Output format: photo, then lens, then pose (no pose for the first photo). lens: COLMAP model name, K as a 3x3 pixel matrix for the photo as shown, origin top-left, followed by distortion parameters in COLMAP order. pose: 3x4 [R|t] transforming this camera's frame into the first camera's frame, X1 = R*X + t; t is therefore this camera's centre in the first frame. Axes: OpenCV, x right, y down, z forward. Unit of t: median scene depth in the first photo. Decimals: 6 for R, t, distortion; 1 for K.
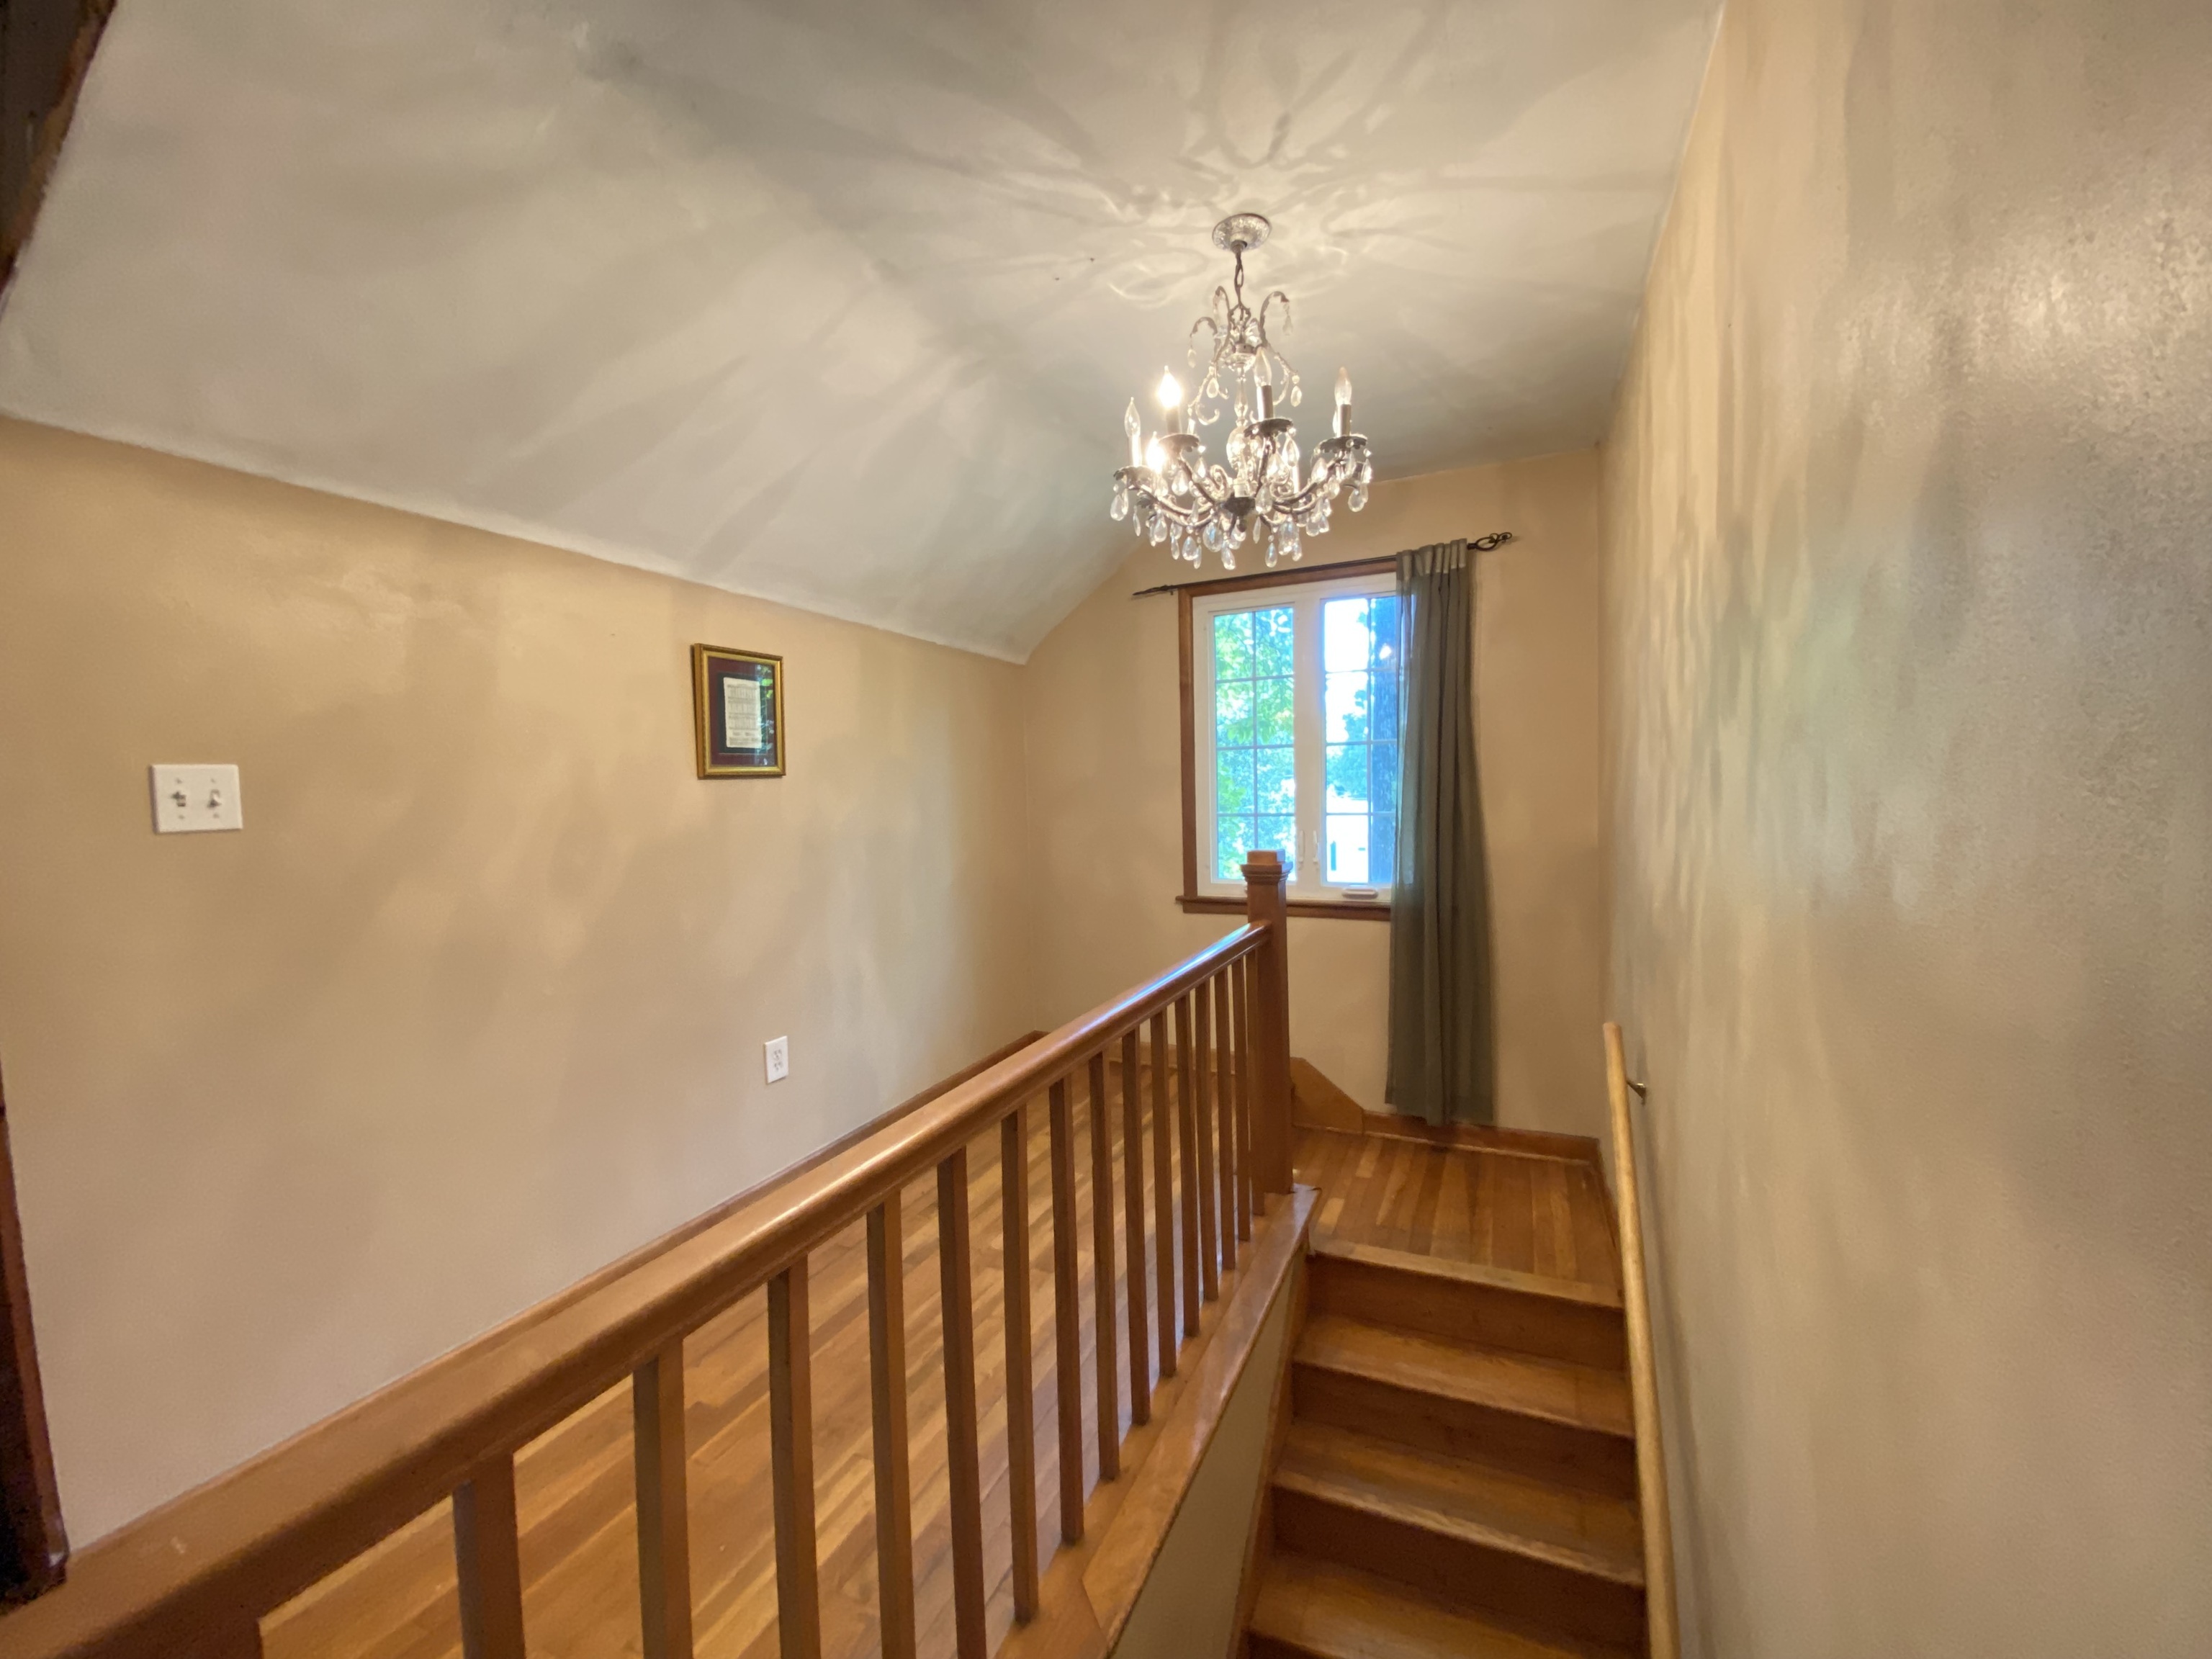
lens RADIAL K [[893.8, 0, 1111.5], [0, 893.8, 834.3], [0, 0, 1]] dist [0.007568, -0.014701]
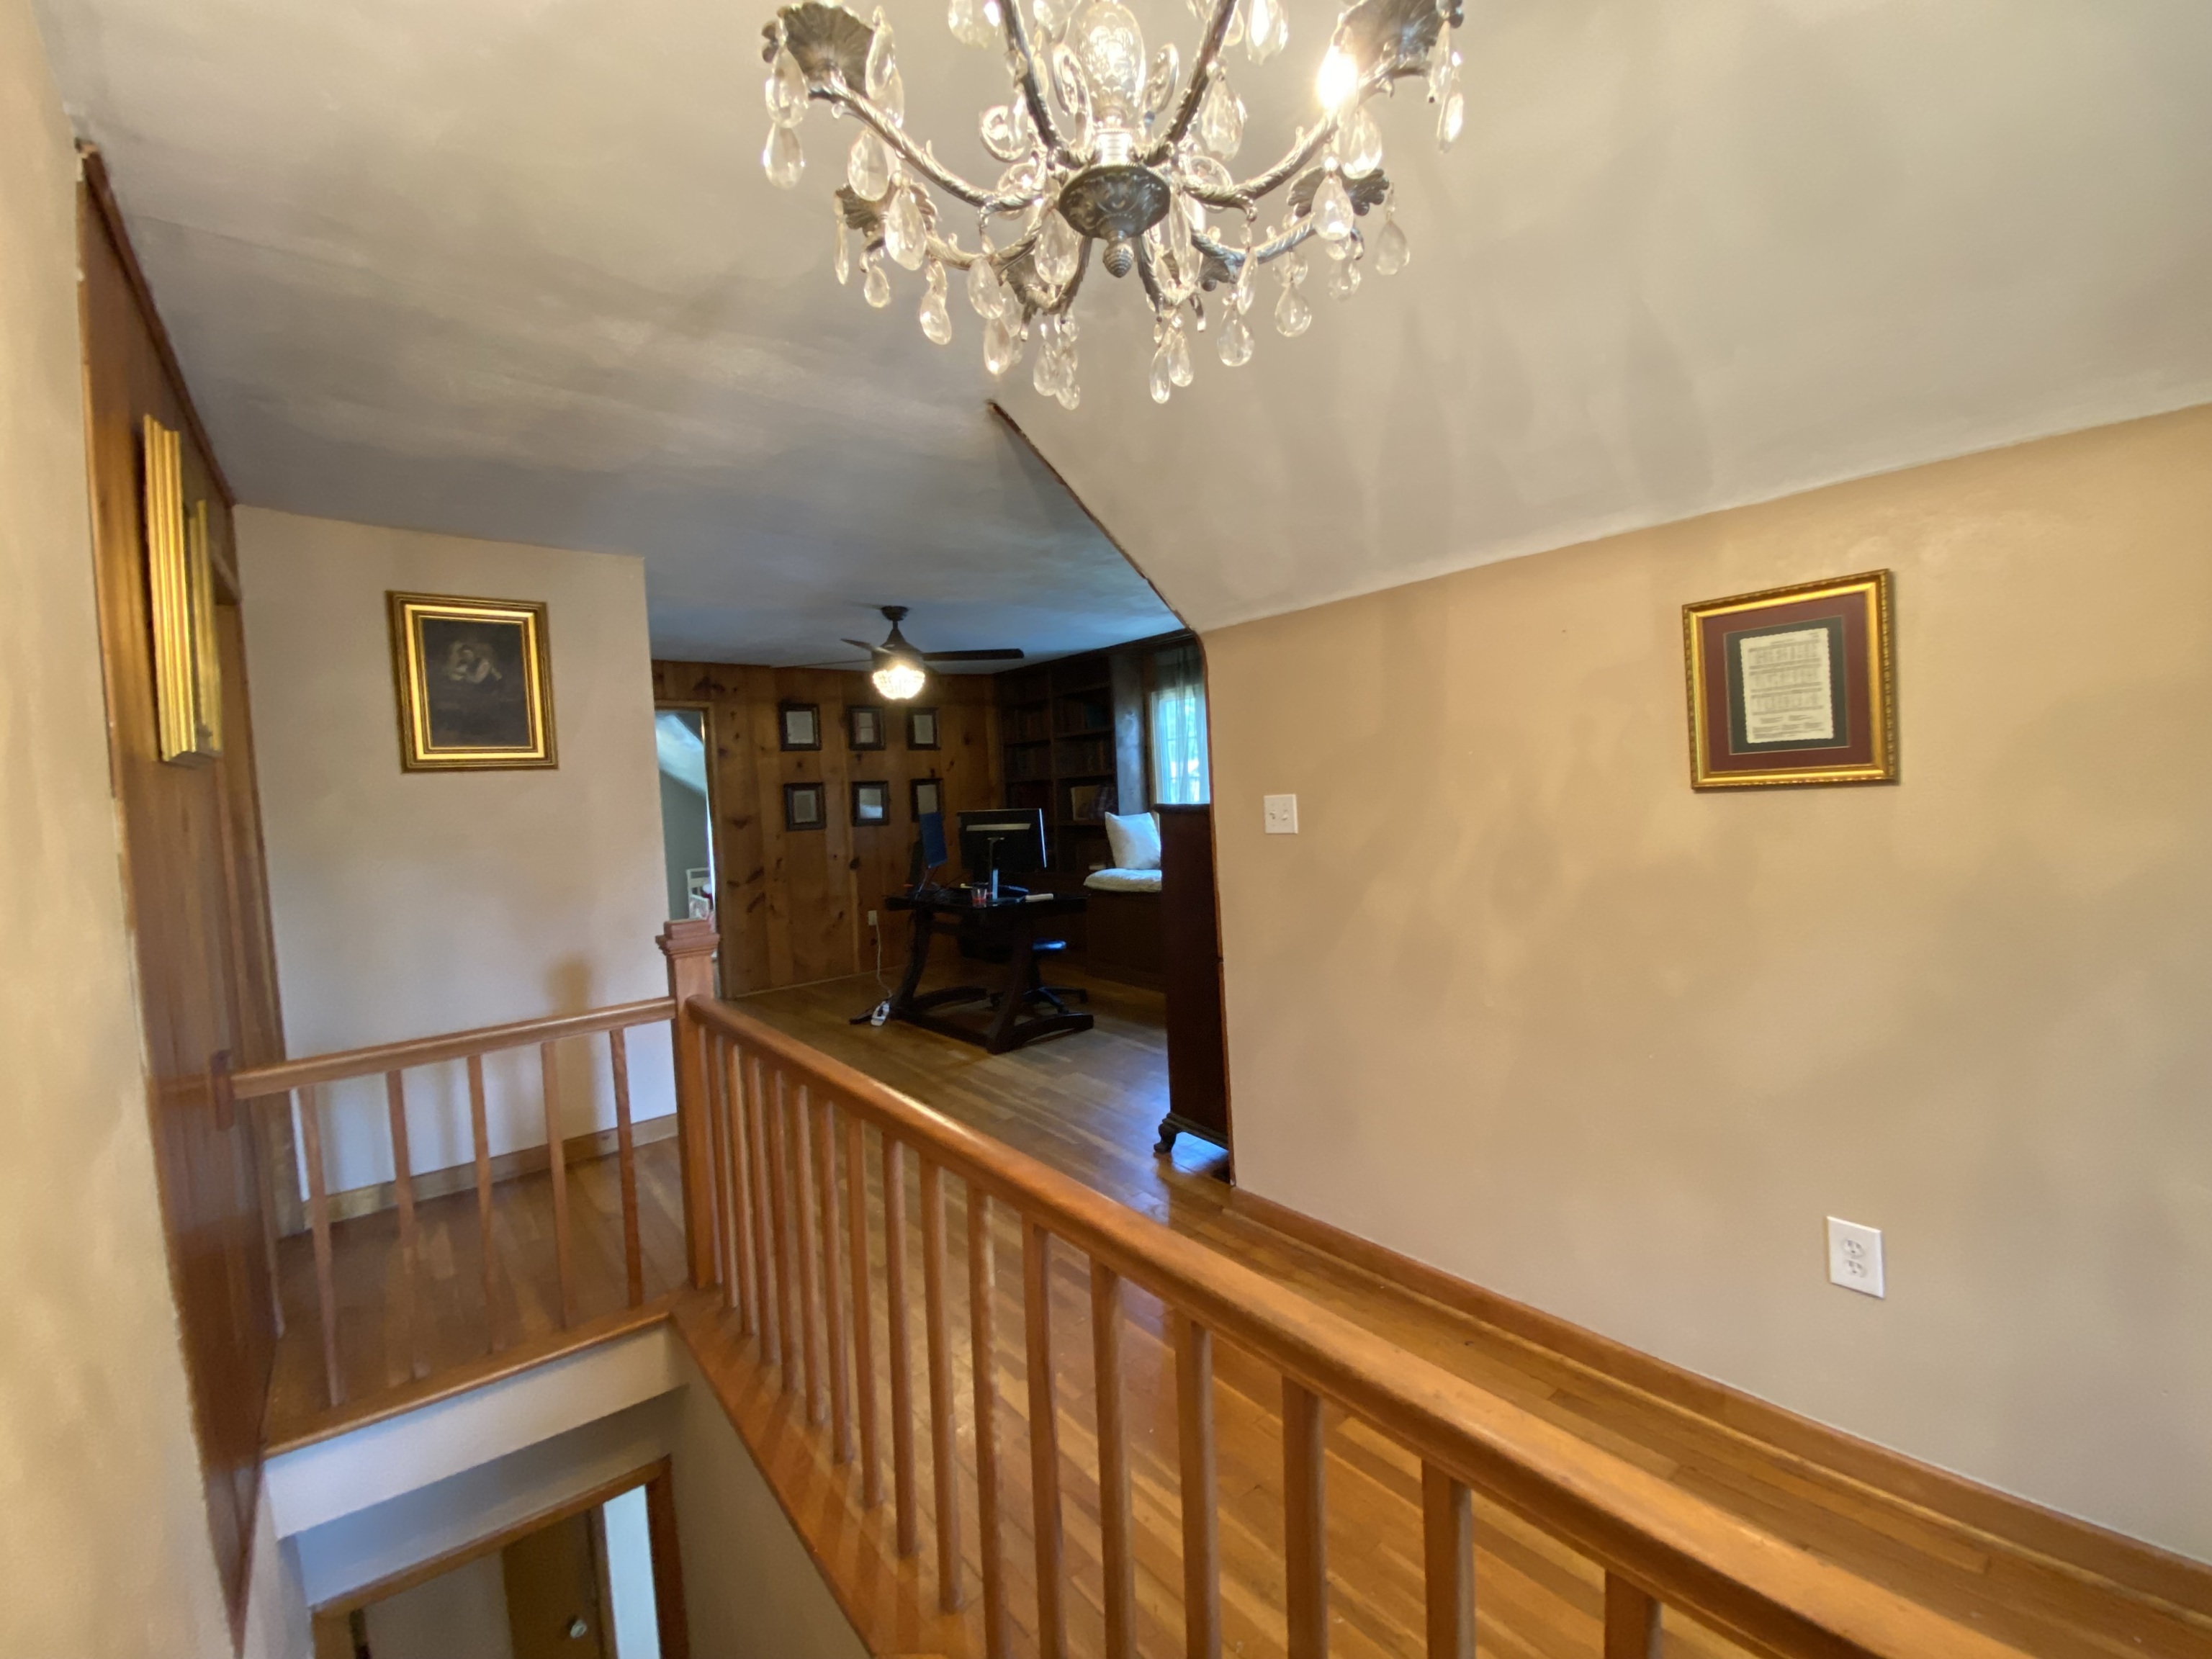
lens RADIAL K [[893.8, 0, 1146.4], [0, 893.8, 815.3], [0, 0, 1]] dist [0.007568, -0.014701]
pose [[-0.417137, 0.070232, -0.906126, 0.369259], [0.011942, 0.997347, 0.071805, -0.098087], [0.908765, 0.019132, -0.416869, 0.882696]]
